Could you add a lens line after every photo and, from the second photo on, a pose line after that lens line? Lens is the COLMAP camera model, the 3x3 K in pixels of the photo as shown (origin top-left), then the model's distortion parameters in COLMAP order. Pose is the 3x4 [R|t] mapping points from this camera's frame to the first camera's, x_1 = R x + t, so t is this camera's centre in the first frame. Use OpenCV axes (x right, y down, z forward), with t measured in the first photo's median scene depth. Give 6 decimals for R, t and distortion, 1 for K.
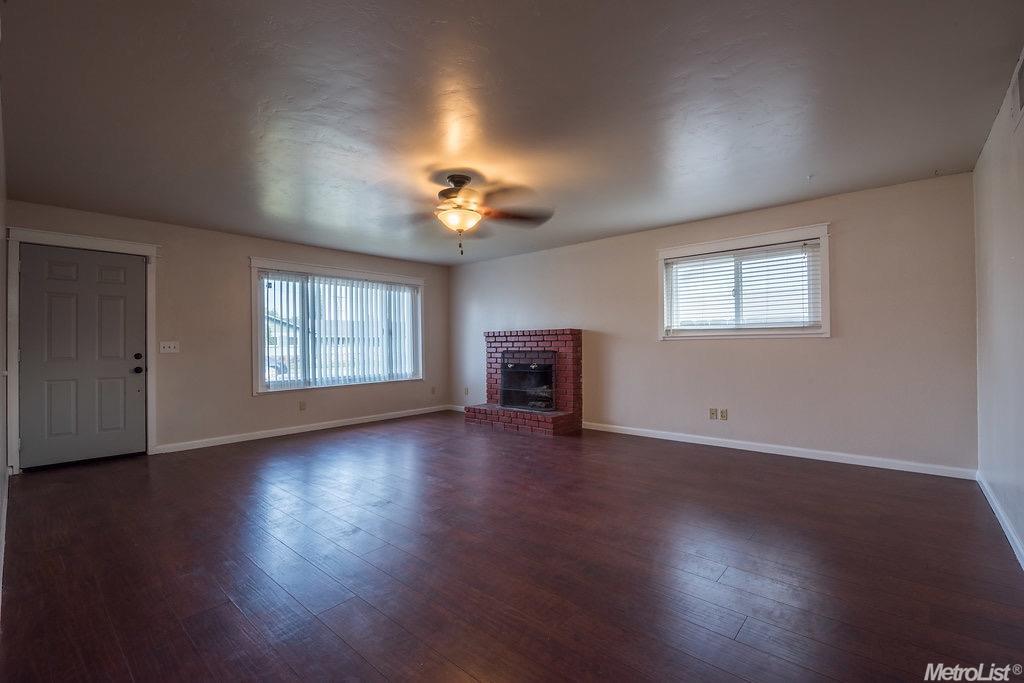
lens RADIAL K [[456.3, 0, 501.3], [0, 456.3, 341.8], [0, 0, 1]] dist [-0.012681, -0.000181]
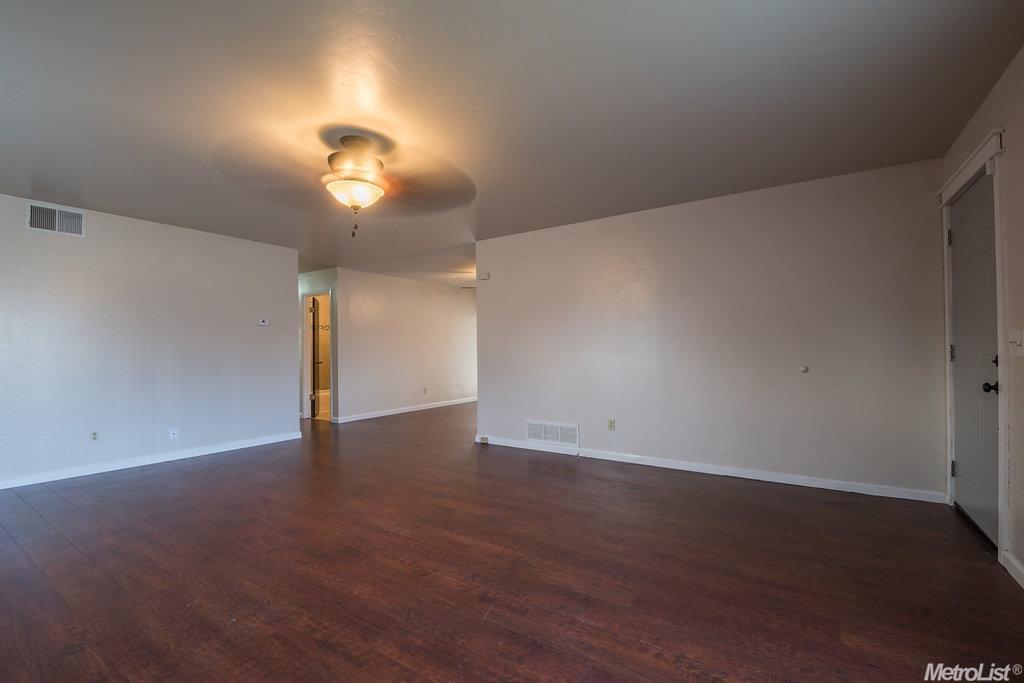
lens RADIAL K [[444.6, 0, 512.0], [0, 444.6, 341.5], [0, 0, 1]] dist [0.000930, -0.010514]
pose [[-0.990226, 0.020731, -0.137921, -0.176330], [0.023389, 0.999570, -0.017683, 0.005898], [0.137495, -0.020736, -0.990285, 1.281086]]
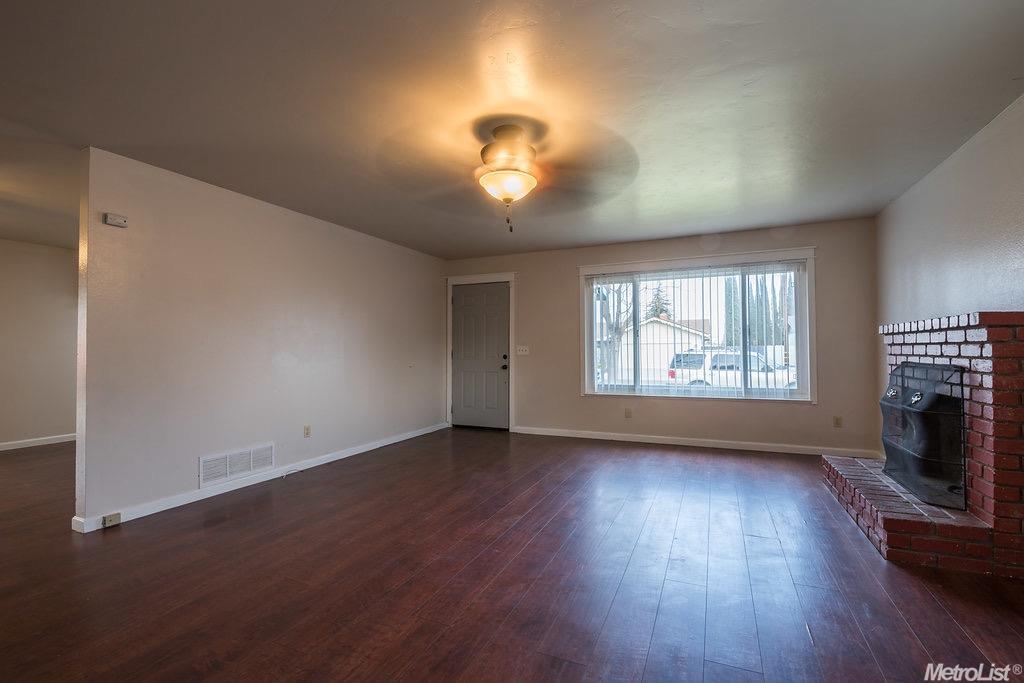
lens RADIAL K [[456.3, 0, 501.3], [0, 456.3, 341.8], [0, 0, 1]] dist [-0.012681, -0.000181]
pose [[0.284289, -0.008183, -0.958704, 0.445922], [0.006617, 0.999957, -0.006573, -0.003670], [0.958716, -0.004475, 0.284331, 0.545956]]
